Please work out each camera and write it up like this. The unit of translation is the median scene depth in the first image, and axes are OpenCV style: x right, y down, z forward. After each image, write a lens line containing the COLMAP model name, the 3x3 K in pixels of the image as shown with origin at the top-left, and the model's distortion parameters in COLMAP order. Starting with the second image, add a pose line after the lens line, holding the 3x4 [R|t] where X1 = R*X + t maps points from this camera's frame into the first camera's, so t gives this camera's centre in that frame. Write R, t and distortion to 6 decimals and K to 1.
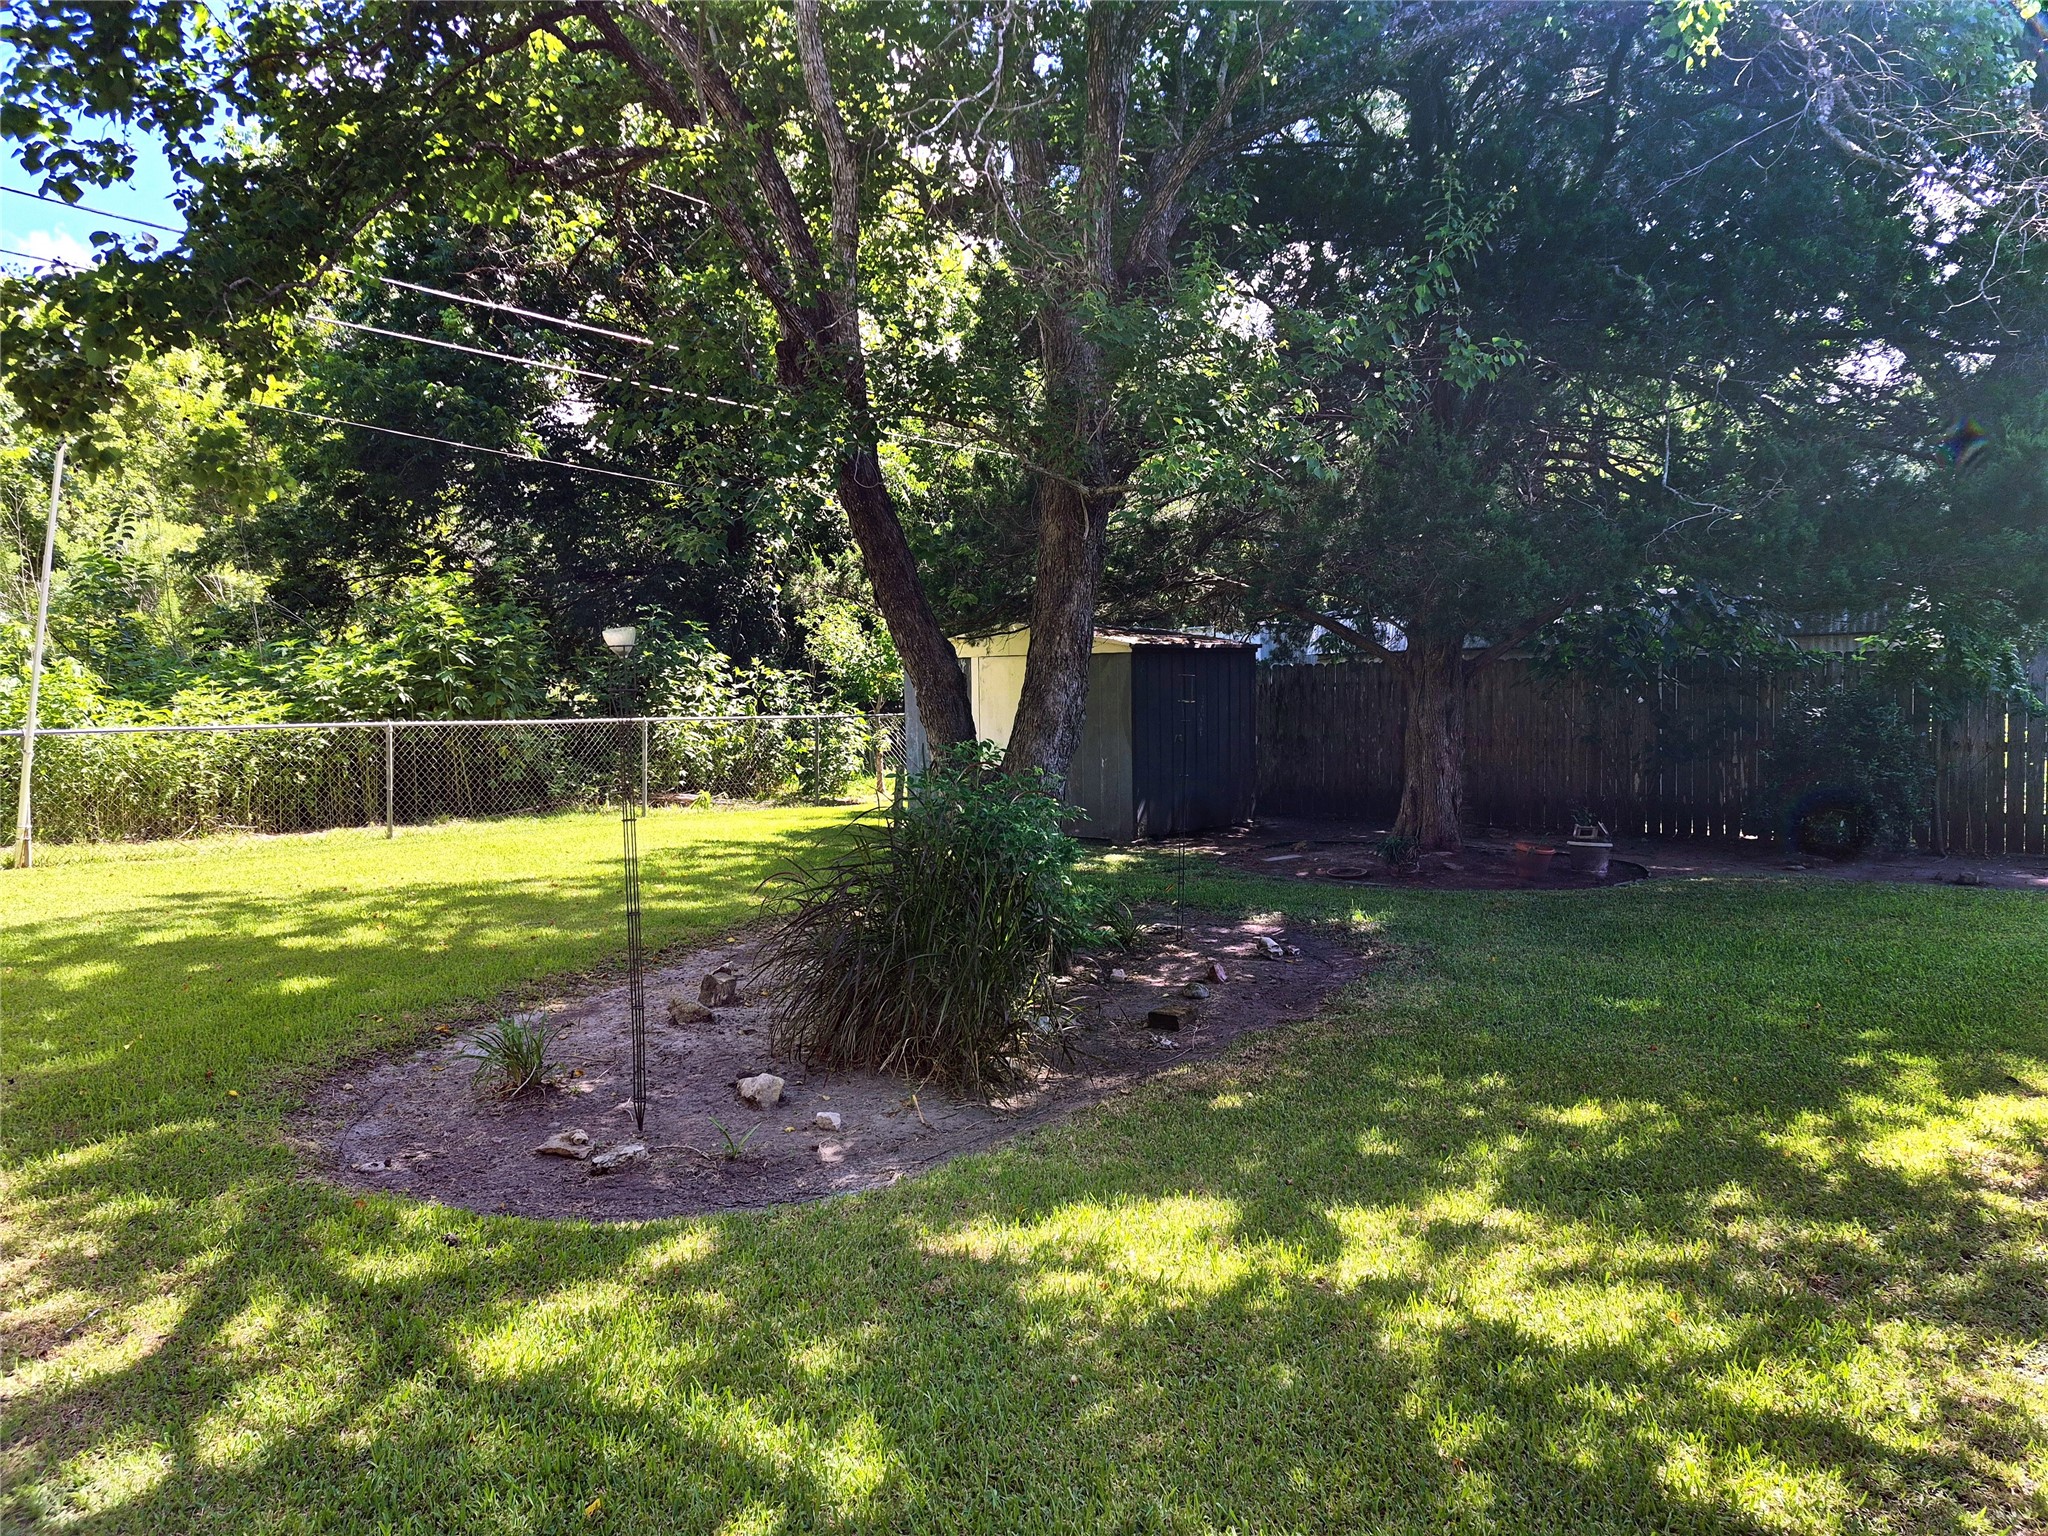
lens RADIAL K [[1415.6, 0, 1033.6], [0, 1415.6, 766.4], [0, 0, 1]] dist [0.072091, -0.078125]
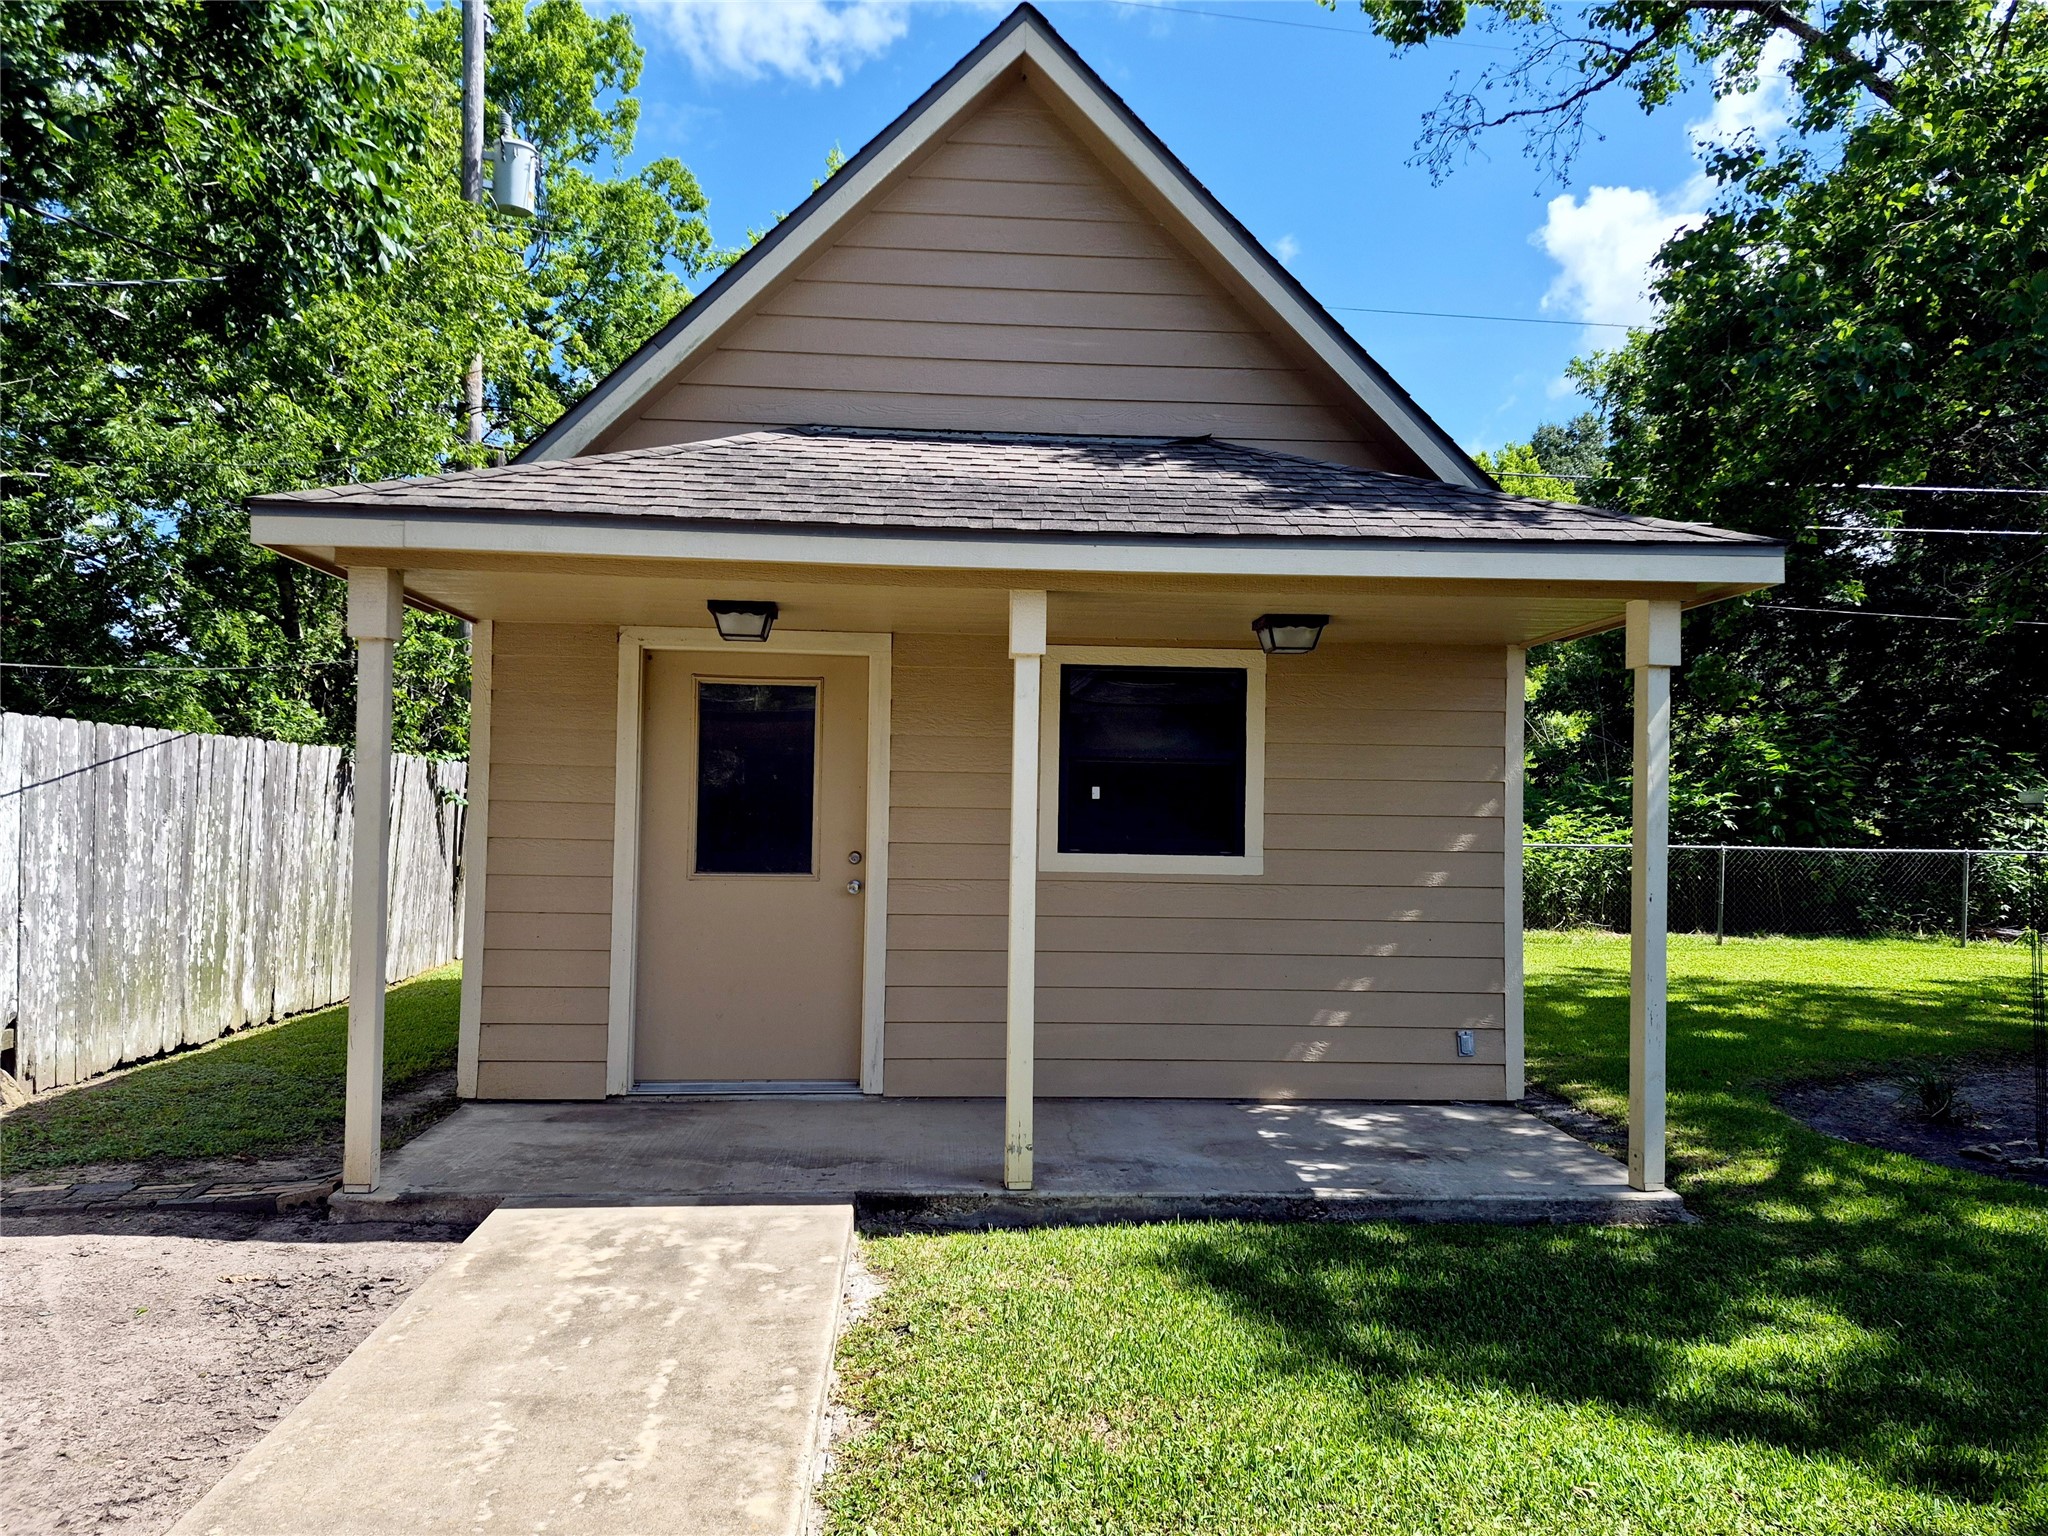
lens RADIAL K [[1415.6, 0, 1037.1], [0, 1415.6, 771.1], [0, 0, 1]] dist [0.072091, -0.078125]
pose [[0.685531, -0.003676, -0.728034, 0.022119], [-0.055871, 0.996773, -0.057642, 0.007190], [0.725896, 0.080191, 0.683113, -0.212949]]
